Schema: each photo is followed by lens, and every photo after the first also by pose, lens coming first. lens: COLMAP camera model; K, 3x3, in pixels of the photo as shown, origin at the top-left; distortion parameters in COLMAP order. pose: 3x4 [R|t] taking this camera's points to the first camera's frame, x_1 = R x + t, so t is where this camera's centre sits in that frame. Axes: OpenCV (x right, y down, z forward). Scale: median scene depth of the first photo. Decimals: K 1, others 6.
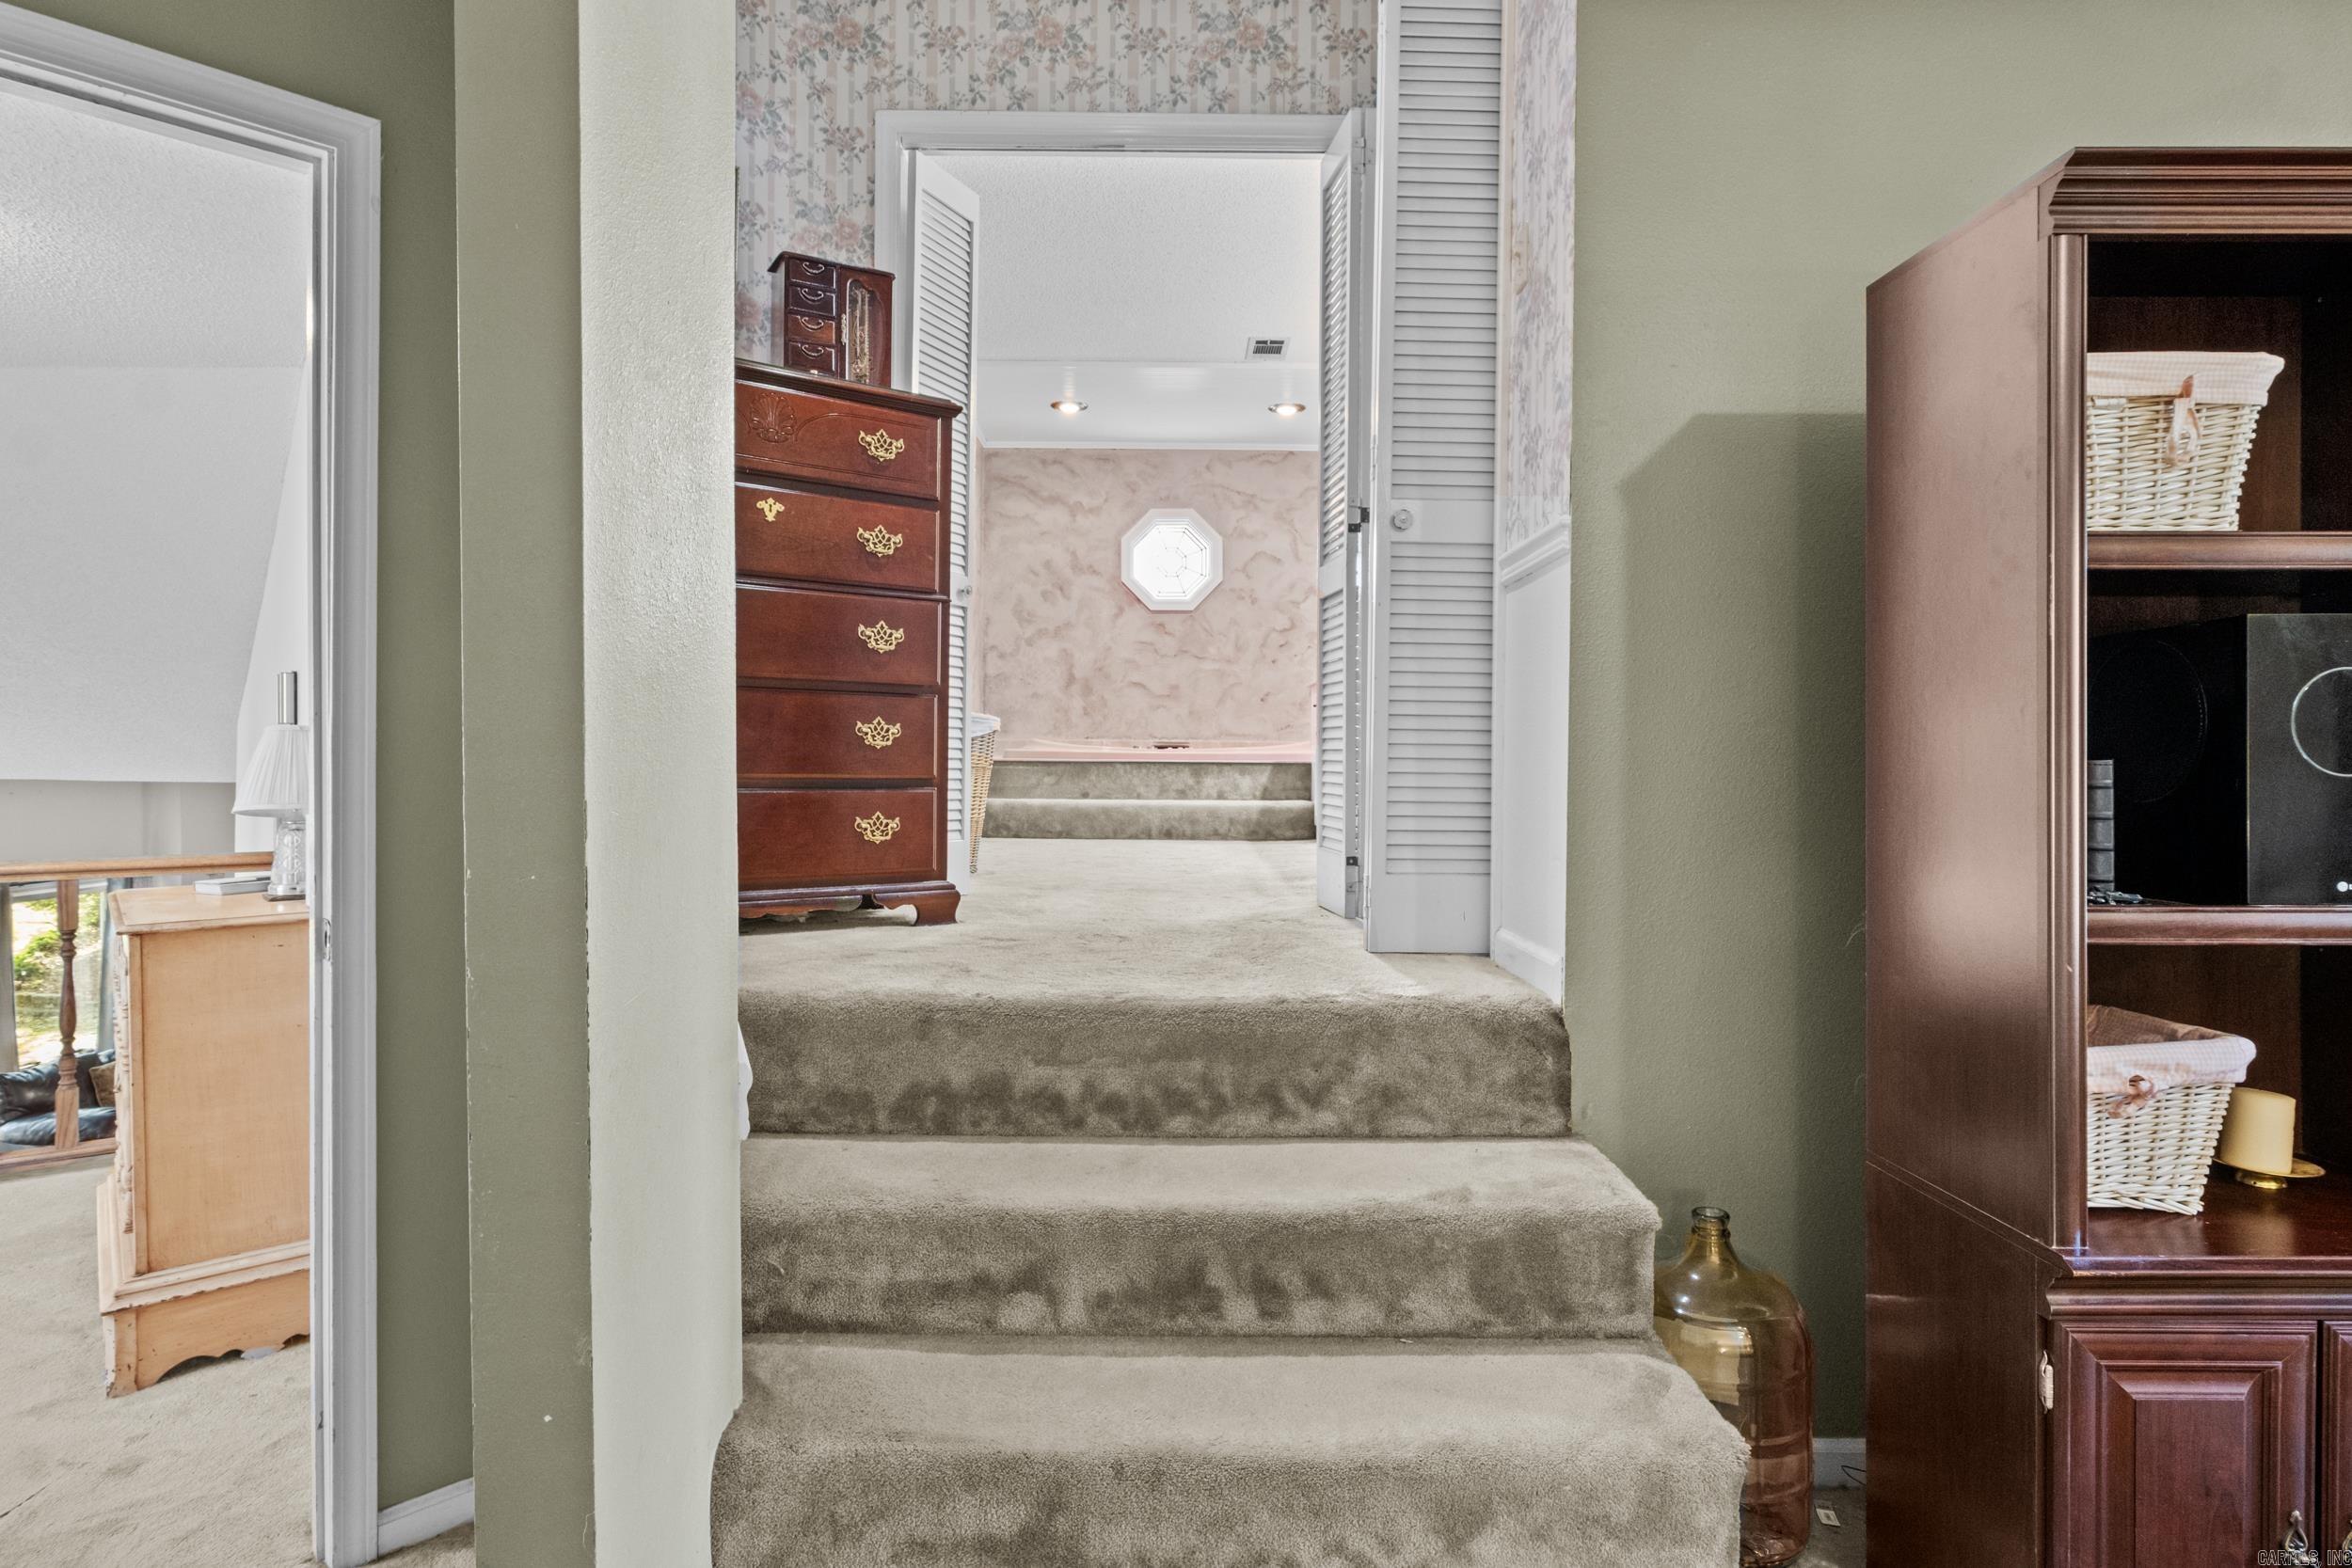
lens RADIAL K [[1290.9, 0, 1173.1], [0, 1290.9, 752.7], [0, 0, 1]] dist [0.003375, 0.000283]
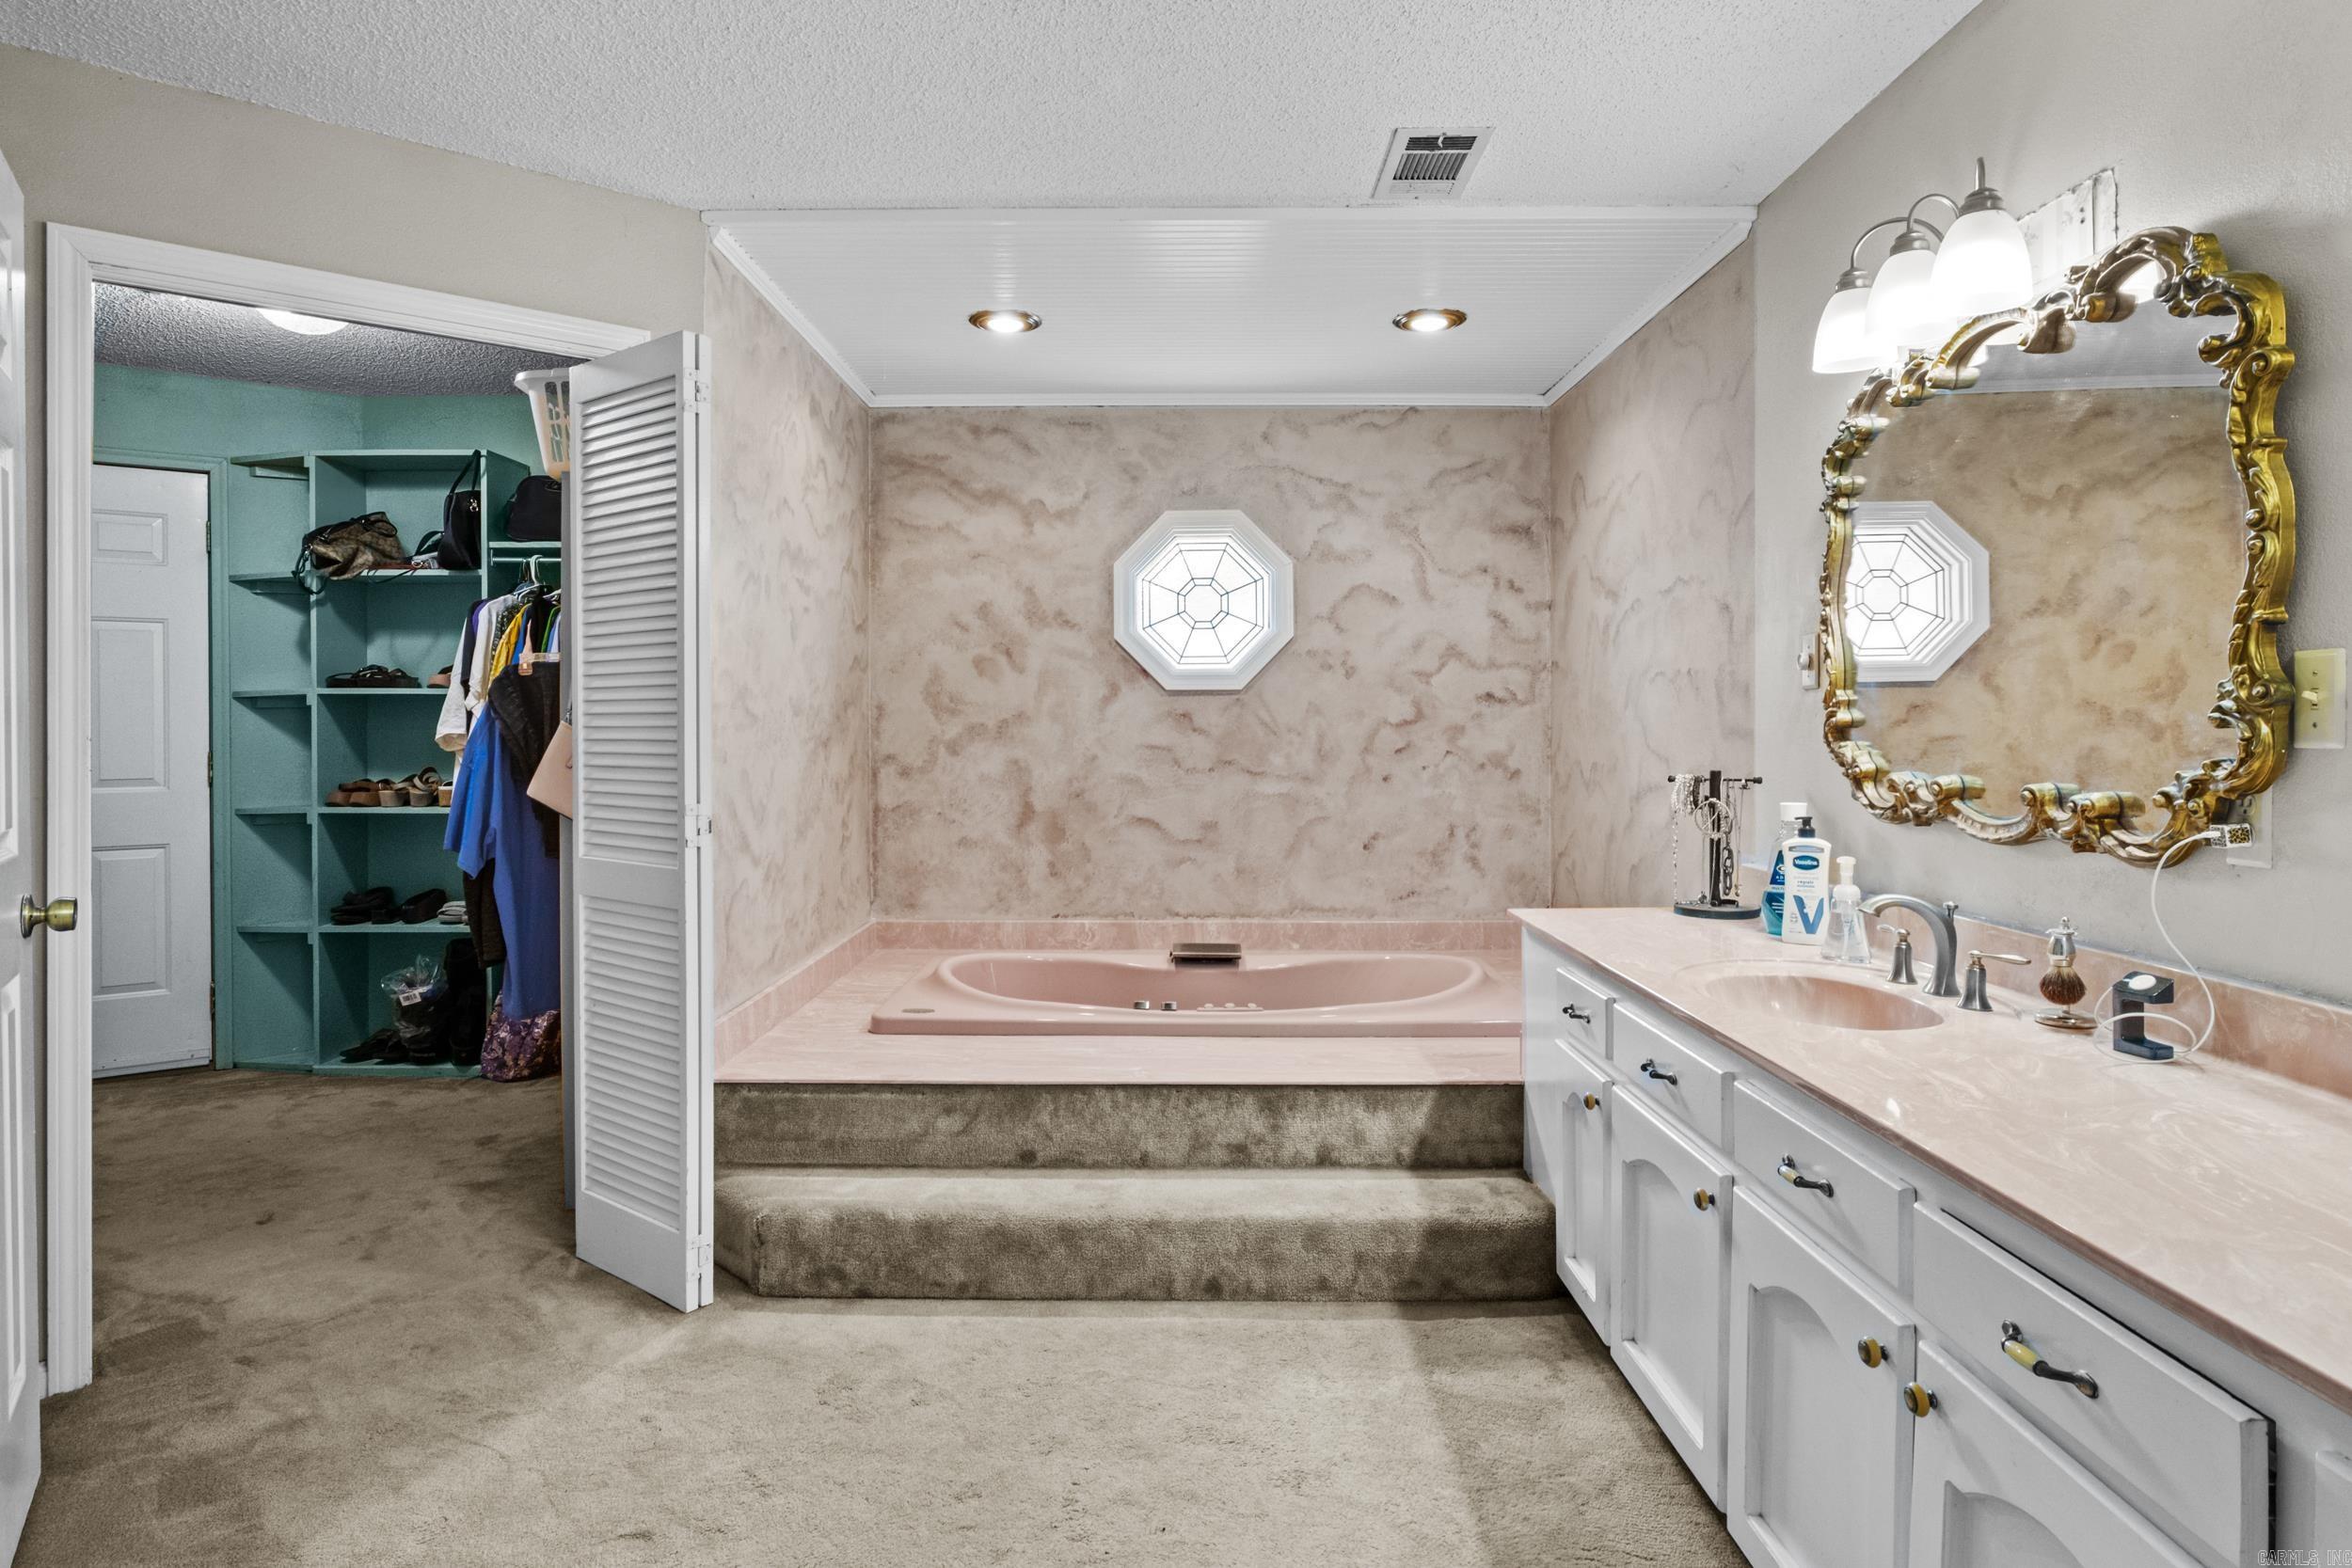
lens RADIAL K [[1313.3, 0, 1172.7], [0, 1313.3, 722.5], [0, 0, 1]] dist [-0.005508, 0.051141]
pose [[0.999878, -0.008820, -0.012907, -0.007469], [0.008788, 0.999958, -0.002521, -0.094594], [0.012929, 0.002407, 0.999914, 0.425024]]
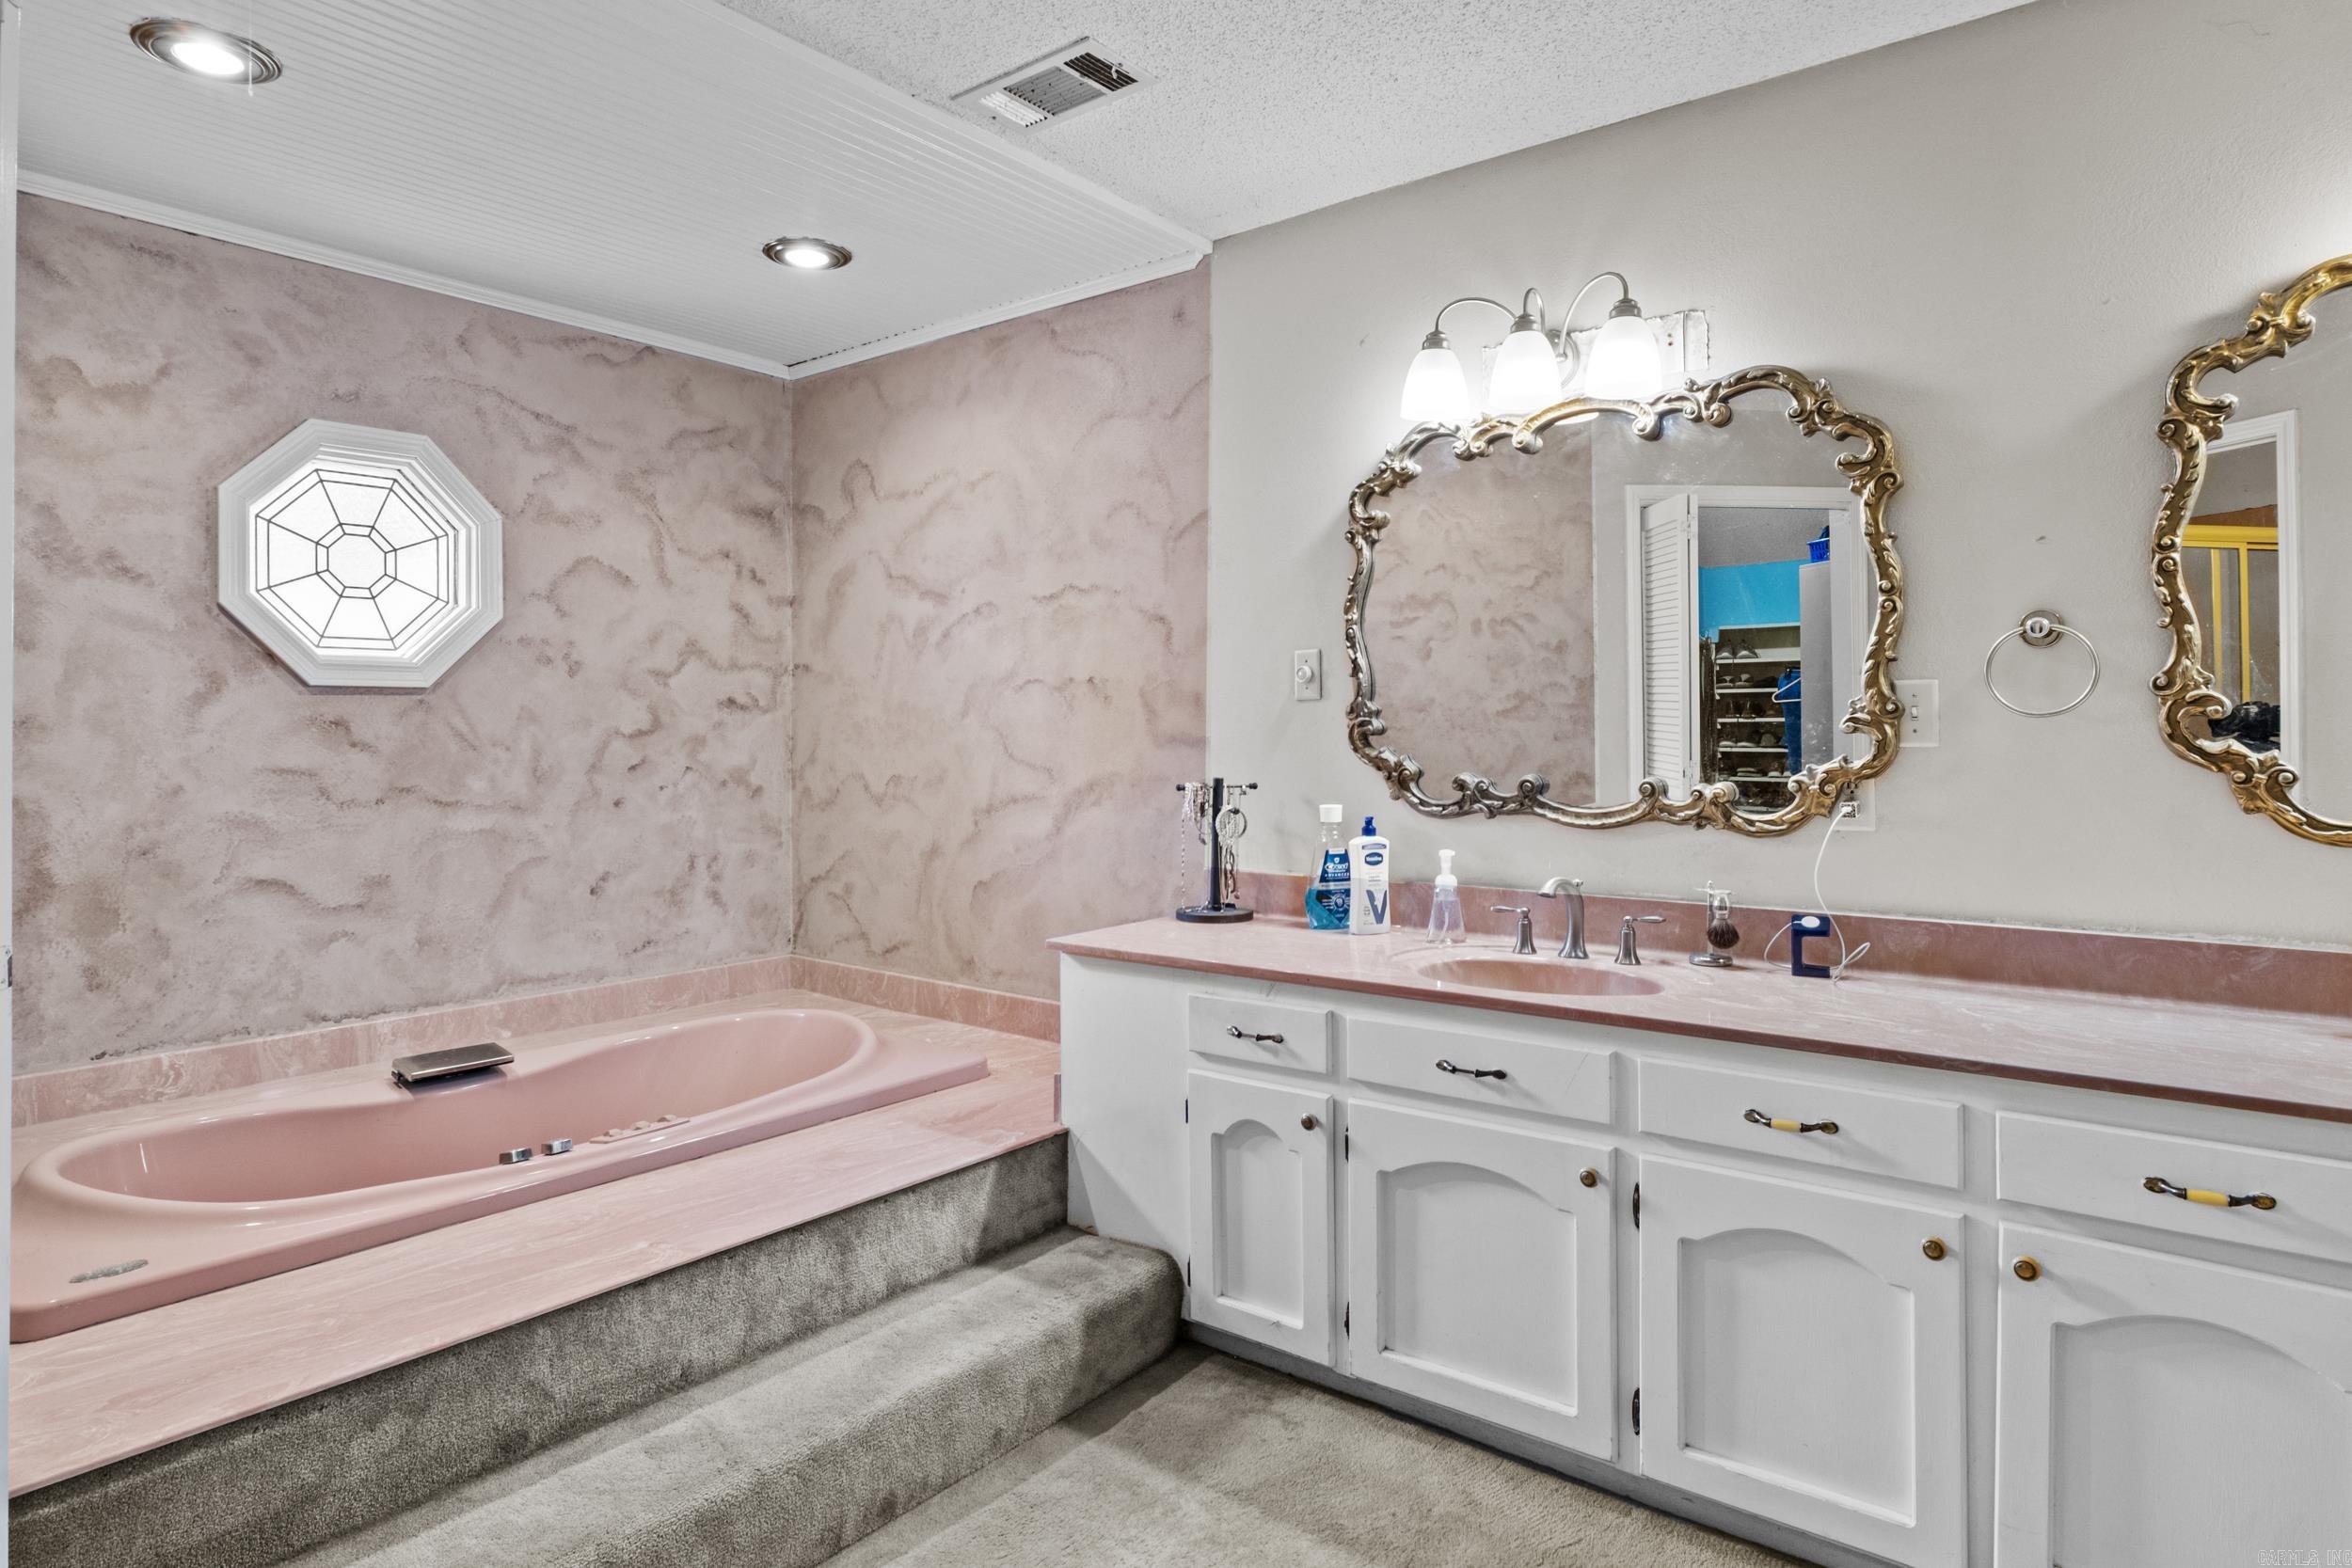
lens RADIAL K [[1322.1, 0, 1149.2], [0, 1322.1, 715.7], [0, 0, 1]] dist [-0.002554, 0.002493]
pose [[0.634961, -0.001491, 0.772542, -0.160265], [0.010344, 0.999925, -0.006572, -0.096284], [-0.772475, 0.012165, 0.634929, 0.563747]]
